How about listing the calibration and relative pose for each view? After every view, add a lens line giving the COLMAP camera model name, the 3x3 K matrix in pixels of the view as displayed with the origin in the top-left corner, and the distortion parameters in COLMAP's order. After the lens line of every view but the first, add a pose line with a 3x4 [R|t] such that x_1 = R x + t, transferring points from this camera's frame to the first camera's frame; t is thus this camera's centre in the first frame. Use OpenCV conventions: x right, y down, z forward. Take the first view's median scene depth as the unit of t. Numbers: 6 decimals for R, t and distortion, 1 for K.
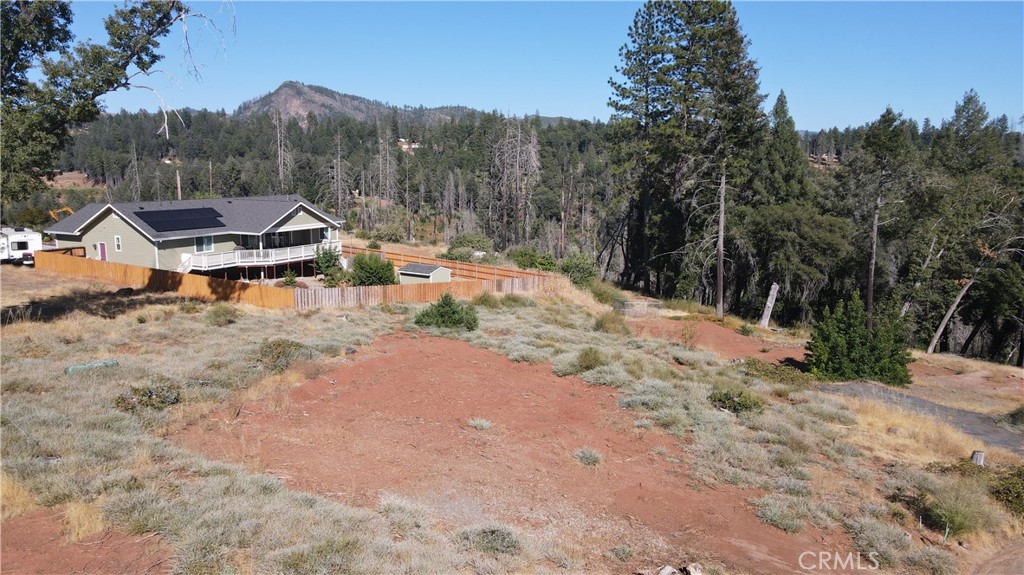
lens RADIAL K [[754.3, 0, 507.9], [0, 754.3, 283.6], [0, 0, 1]] dist [0.003588, 0.029450]
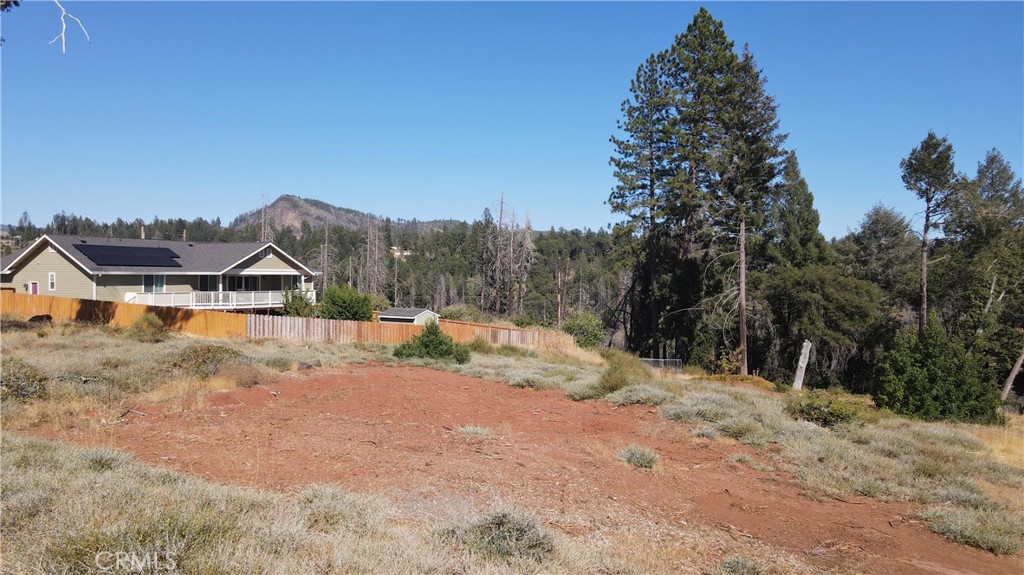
lens RADIAL K [[754.3, 0, 508.5], [0, 754.3, 281.8], [0, 0, 1]] dist [0.003588, 0.029450]
pose [[0.999910, 0.004972, 0.012464, -0.006562], [-0.003037, 0.988578, -0.150681, 0.072906], [-0.013071, 0.150629, 0.988504, 0.135289]]
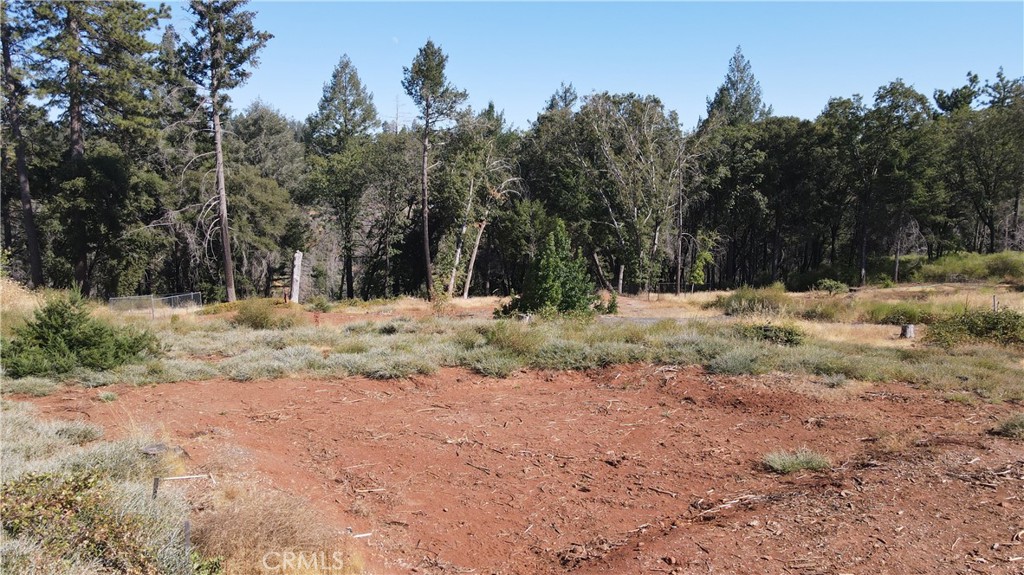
lens RADIAL K [[754.3, 0, 508.7], [0, 754.3, 283.6], [0, 0, 1]] dist [0.003588, 0.029450]
pose [[0.514315, -0.133462, 0.847153, -0.247007], [0.136345, 0.987978, 0.072871, 0.006896], [-0.846694, 0.078027, 0.526329, 0.421869]]
